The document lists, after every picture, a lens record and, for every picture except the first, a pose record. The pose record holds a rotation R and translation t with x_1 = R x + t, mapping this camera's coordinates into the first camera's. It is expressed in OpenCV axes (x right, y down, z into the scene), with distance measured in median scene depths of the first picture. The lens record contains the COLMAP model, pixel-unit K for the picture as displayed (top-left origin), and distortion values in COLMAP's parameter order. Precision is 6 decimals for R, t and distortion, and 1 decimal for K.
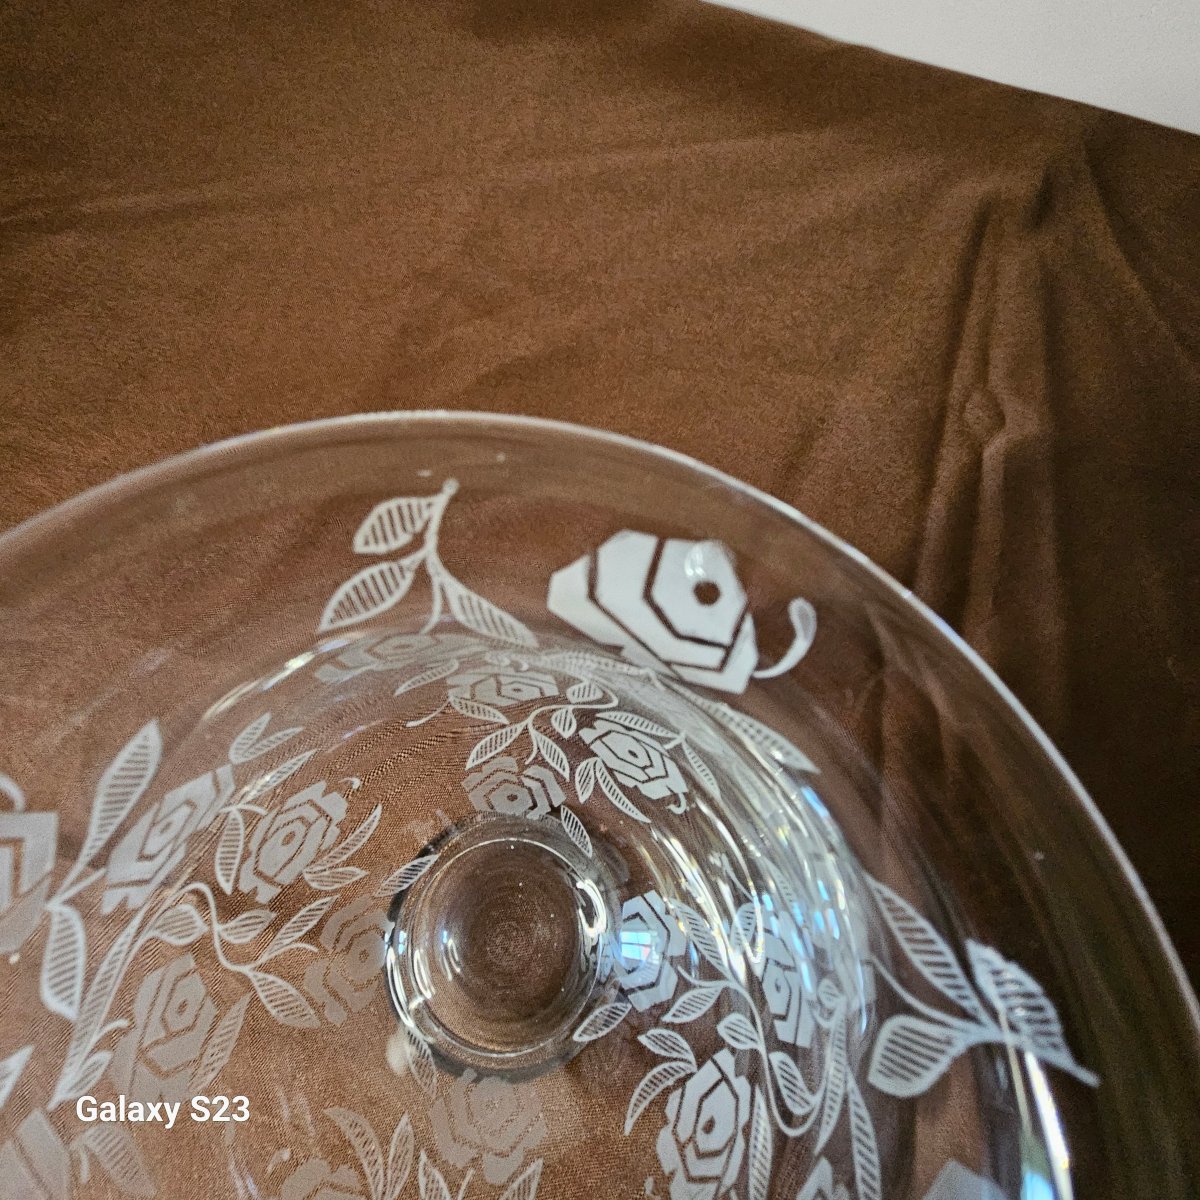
lens RADIAL K [[650.1, 0, 603.1], [0, 650.1, 594.0], [0, 0, 1]] dist [-0.002822, -0.001543]
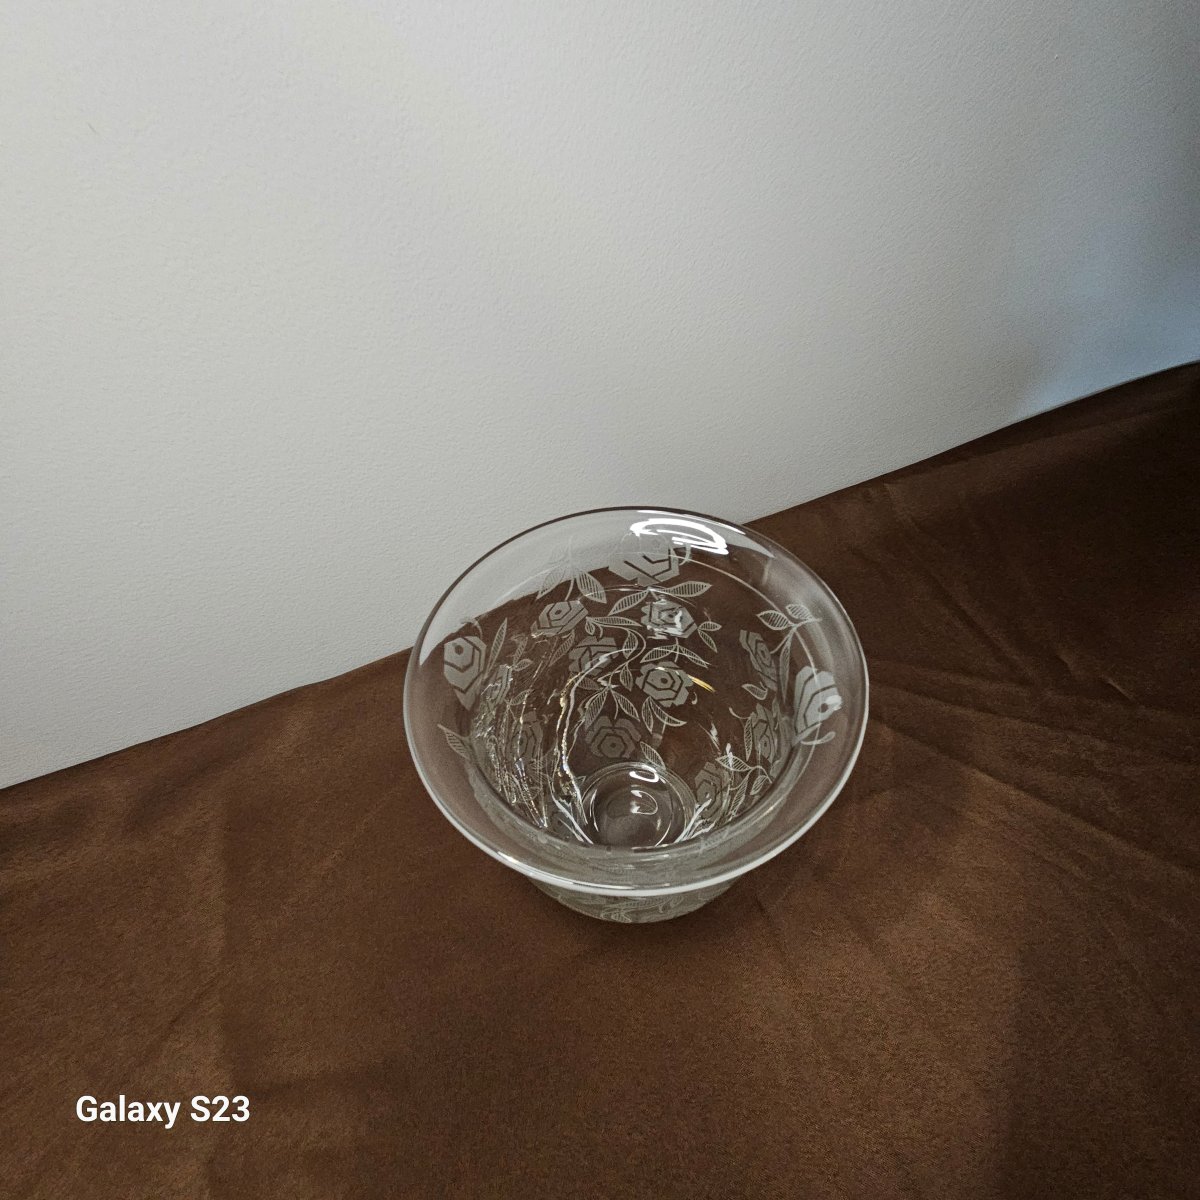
lens RADIAL K [[650.1, 0, 605.3], [0, 650.1, 599.7], [0, 0, 1]] dist [-0.002822, -0.001543]
pose [[0.187401, 0.676833, -0.711883, 0.882531], [-0.904682, 0.401253, 0.143342, 0.136140], [0.382664, 0.617166, 0.687514, -0.777298]]
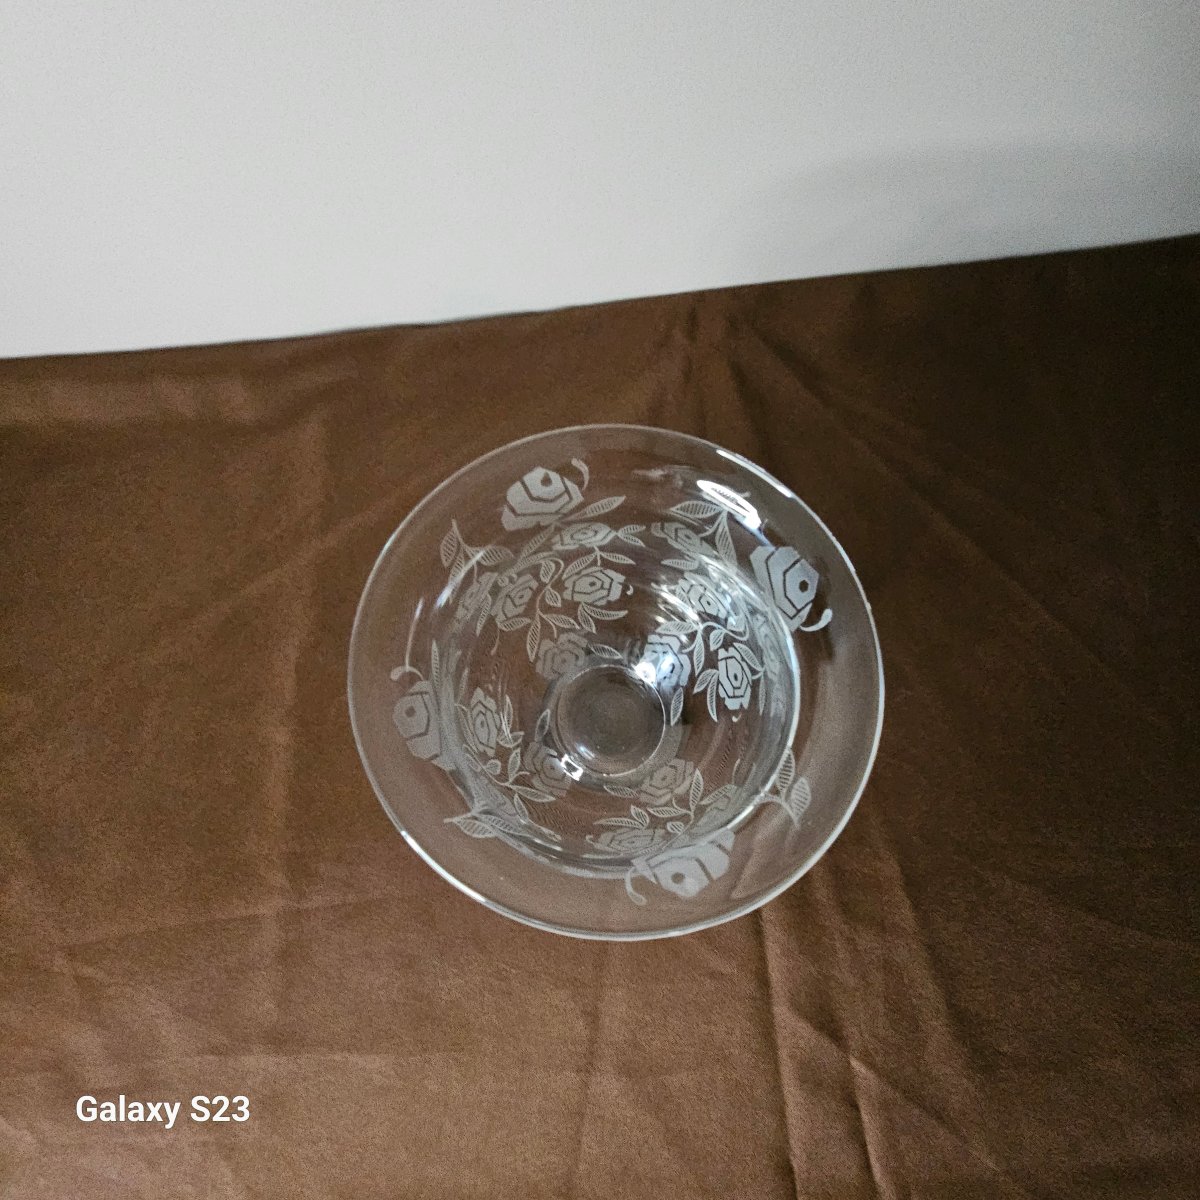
lens RADIAL K [[650.1, 0, 603.7], [0, 650.1, 597.7], [0, 0, 1]] dist [-0.002822, -0.001543]
pose [[-0.743267, 0.593158, -0.309384, 0.260391], [-0.649637, -0.529494, 0.545535, -0.294717], [0.159771, 0.606465, 0.778892, -0.703926]]
